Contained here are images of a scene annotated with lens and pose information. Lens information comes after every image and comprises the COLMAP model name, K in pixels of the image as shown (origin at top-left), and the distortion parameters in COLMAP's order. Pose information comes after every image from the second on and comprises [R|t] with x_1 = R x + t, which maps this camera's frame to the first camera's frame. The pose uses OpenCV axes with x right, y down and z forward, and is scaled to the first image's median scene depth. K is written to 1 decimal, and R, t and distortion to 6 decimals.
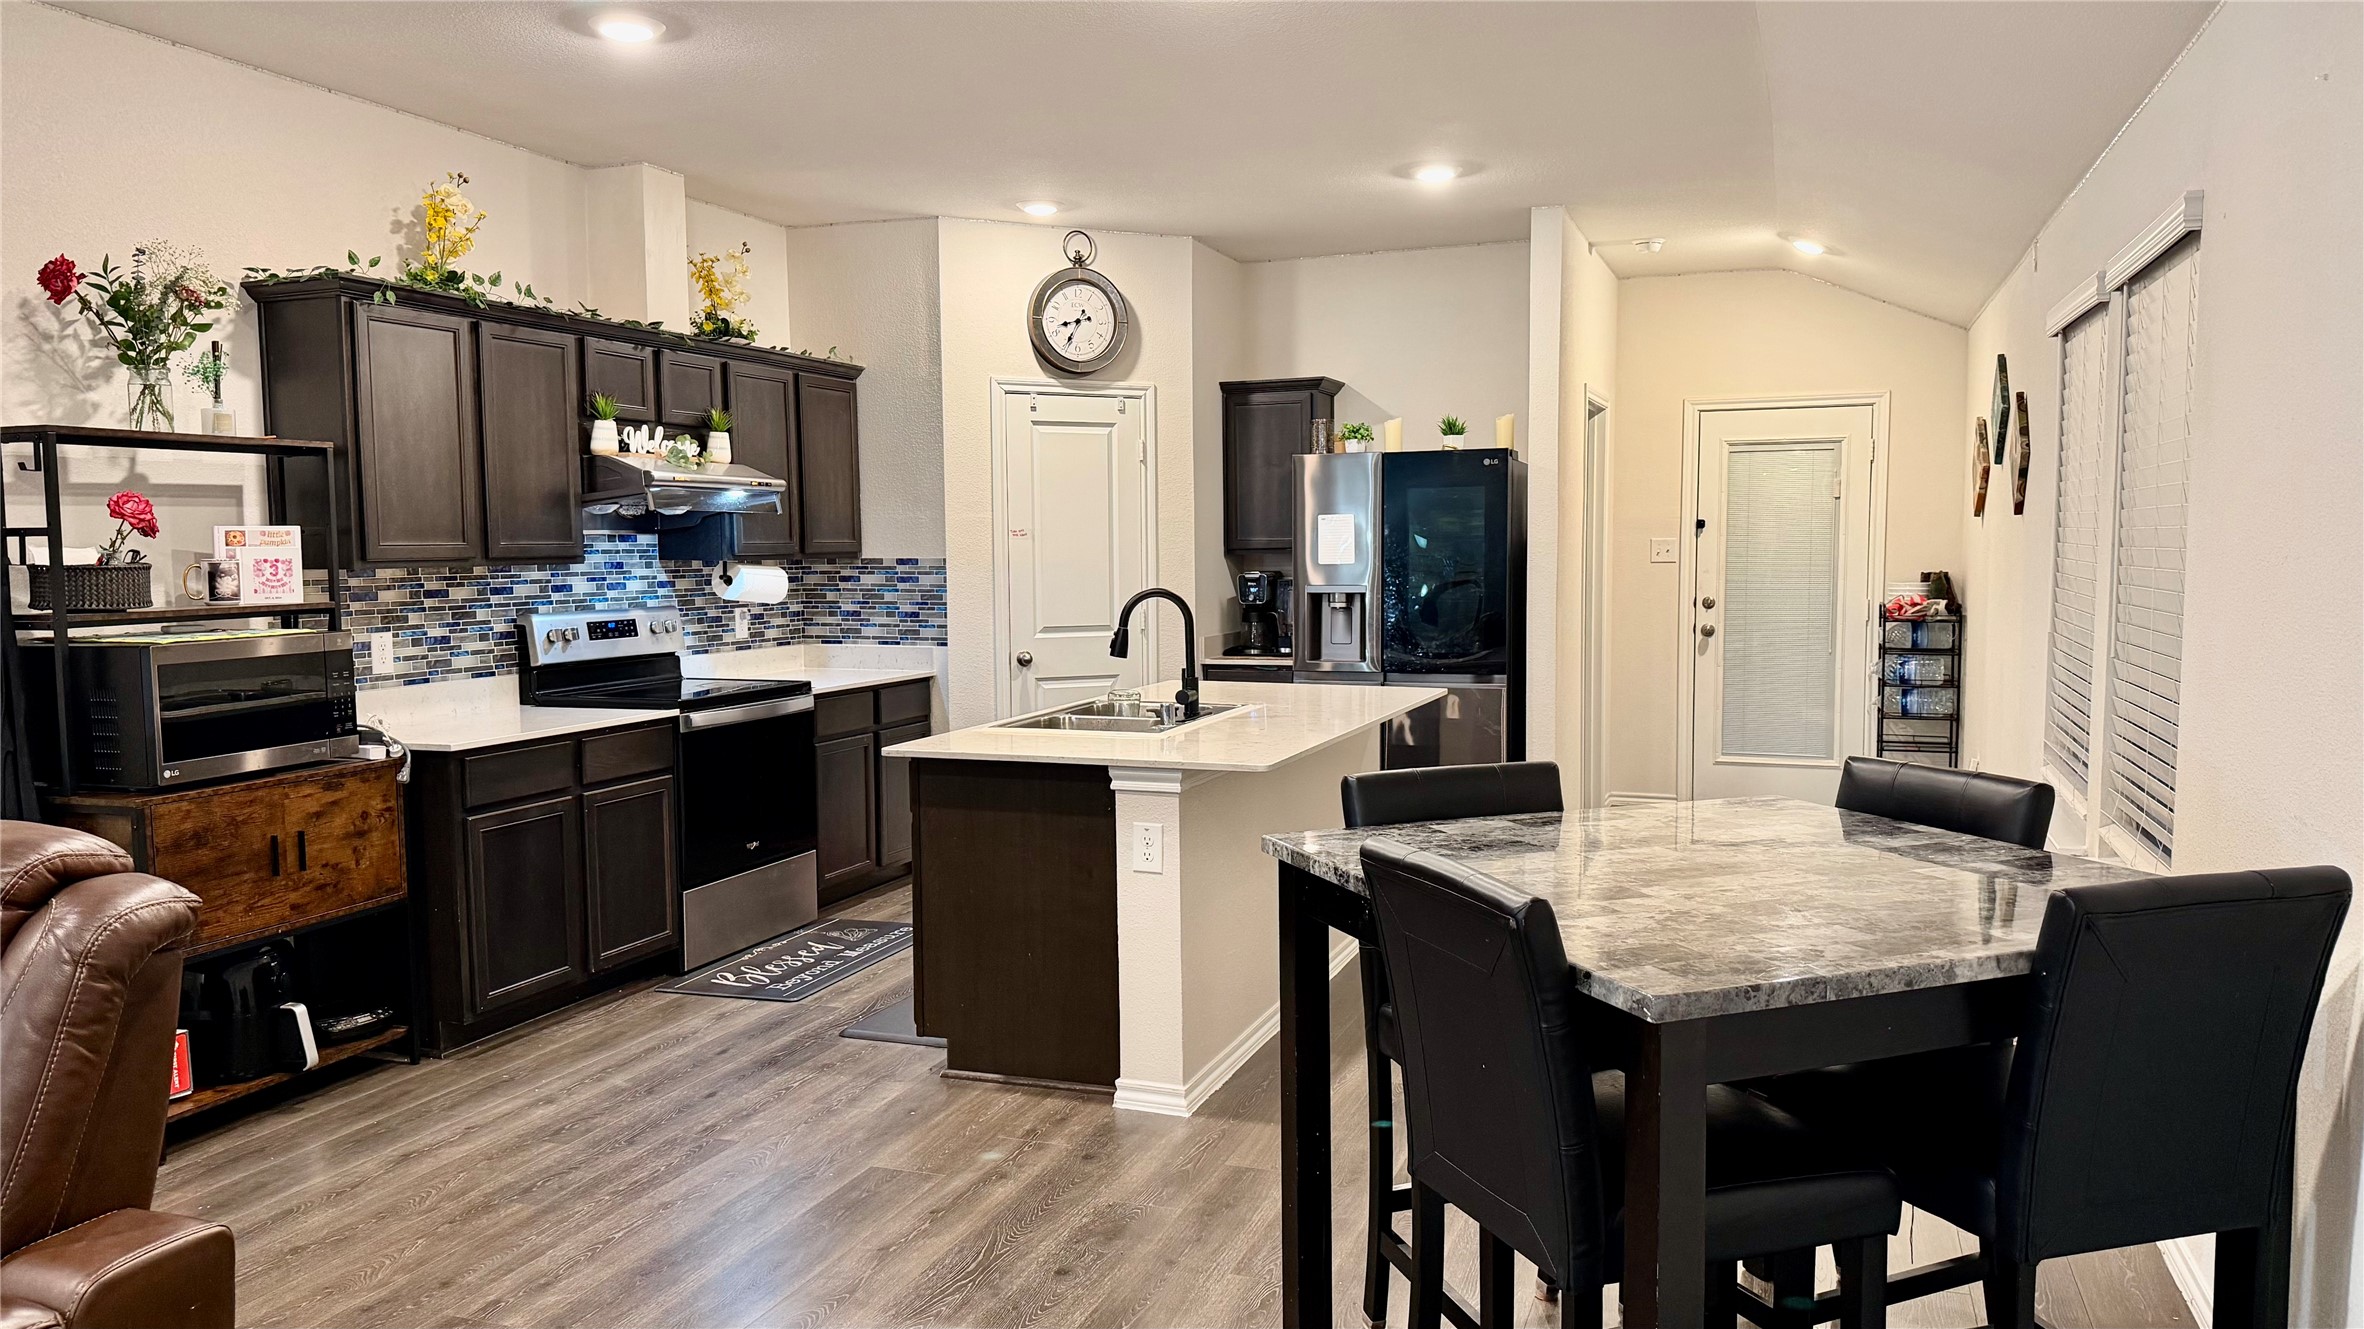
lens RADIAL K [[1615.6, 0, 1182.0], [0, 1615.6, 664.5], [0, 0, 1]] dist [0.096227, -0.152375]
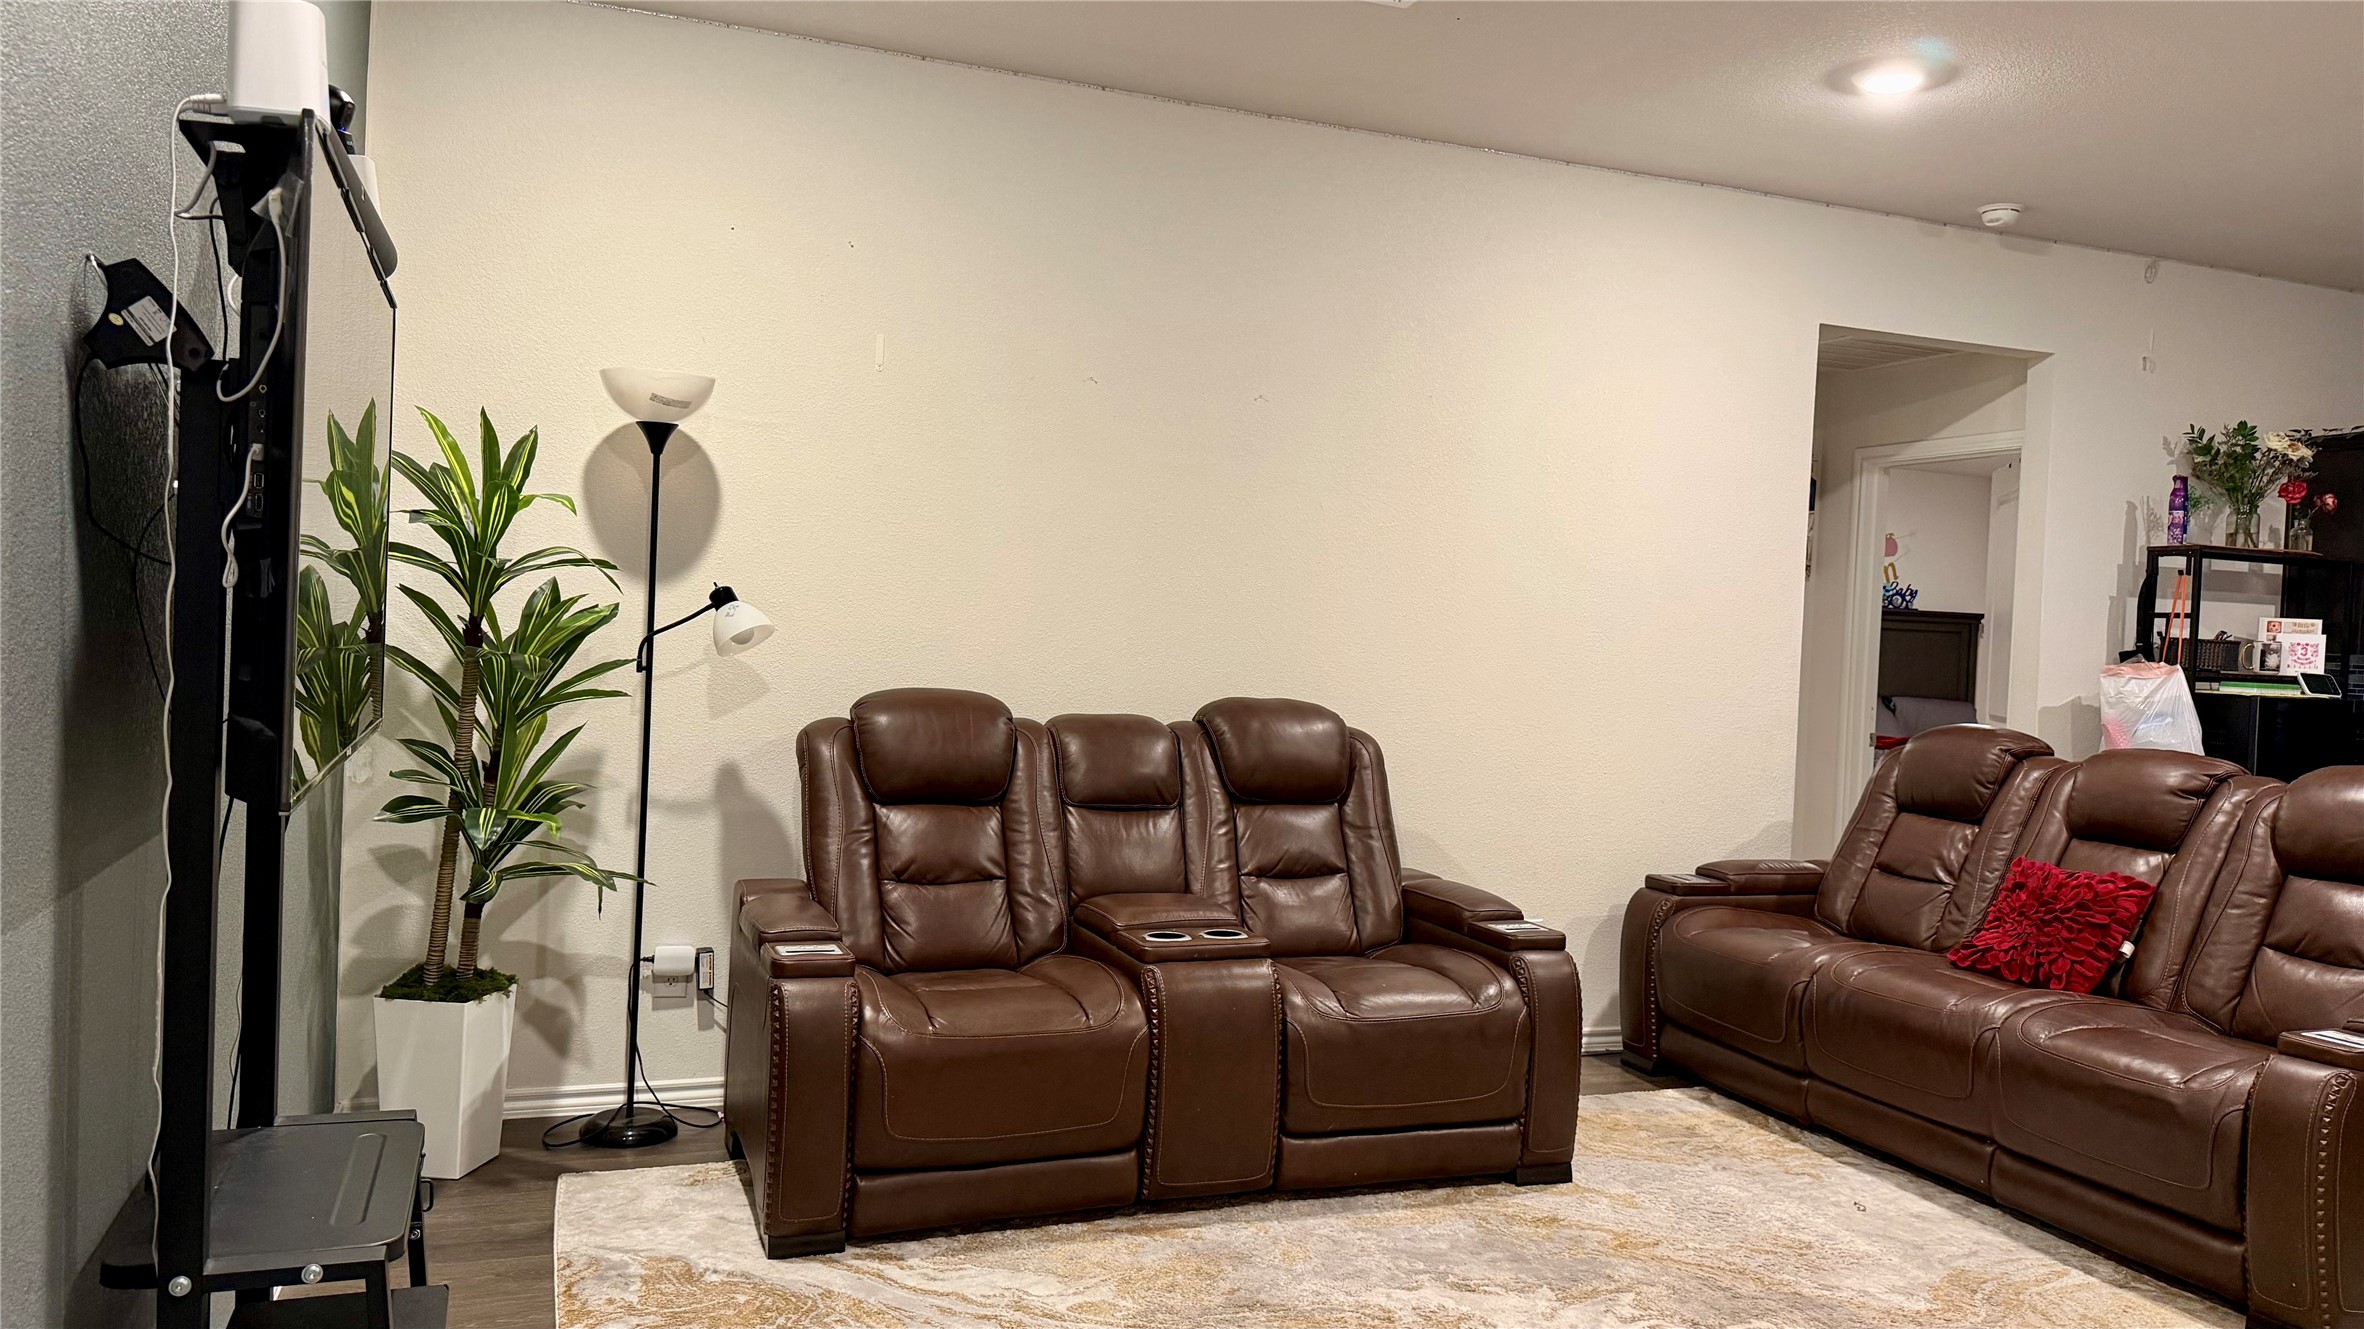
lens RADIAL K [[1658.3, 0, 1177.0], [0, 1658.3, 638.2], [0, 0, 1]] dist [0.094587, -0.109528]
pose [[0.668458, 0.048370, -0.742175, -0.098479], [-0.106254, 0.993858, -0.030927, 0.050948], [0.736120, 0.099533, 0.669492, -0.428280]]
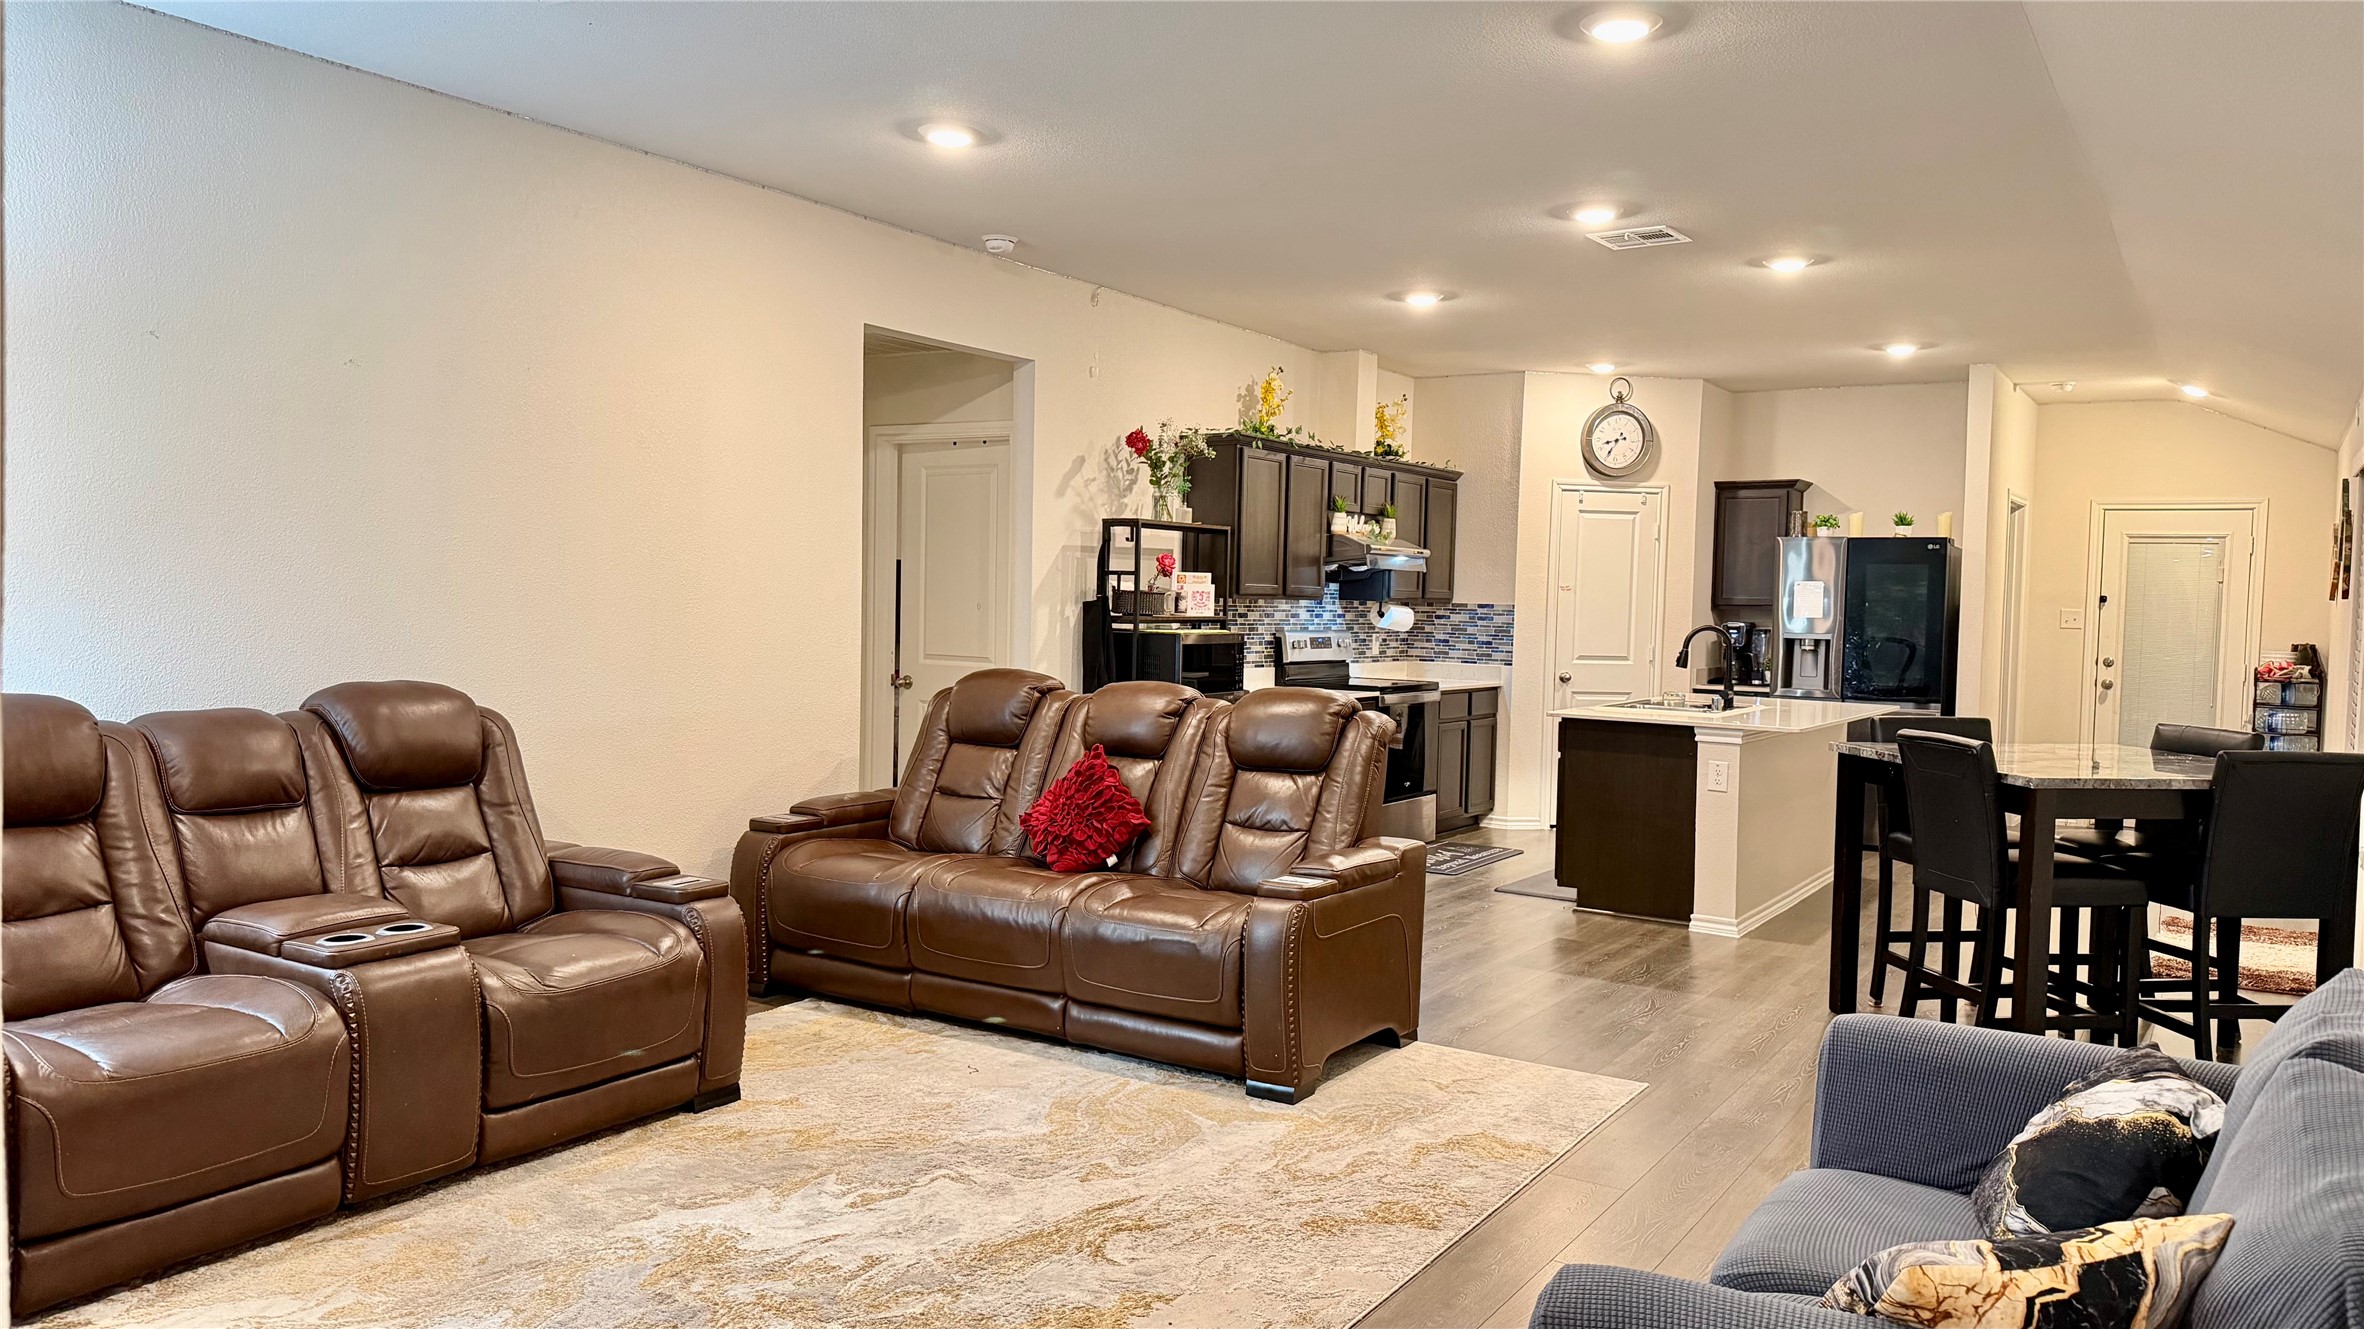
lens RADIAL K [[1615.6, 0, 1182.0], [0, 1615.6, 664.5], [0, 0, 1]] dist [0.096227, -0.152375]
pose [[0.975492, 0.042017, -0.215985, -0.132062], [-0.049187, 0.998399, -0.027926, 0.046085], [0.214466, 0.037865, 0.975997, -0.509259]]
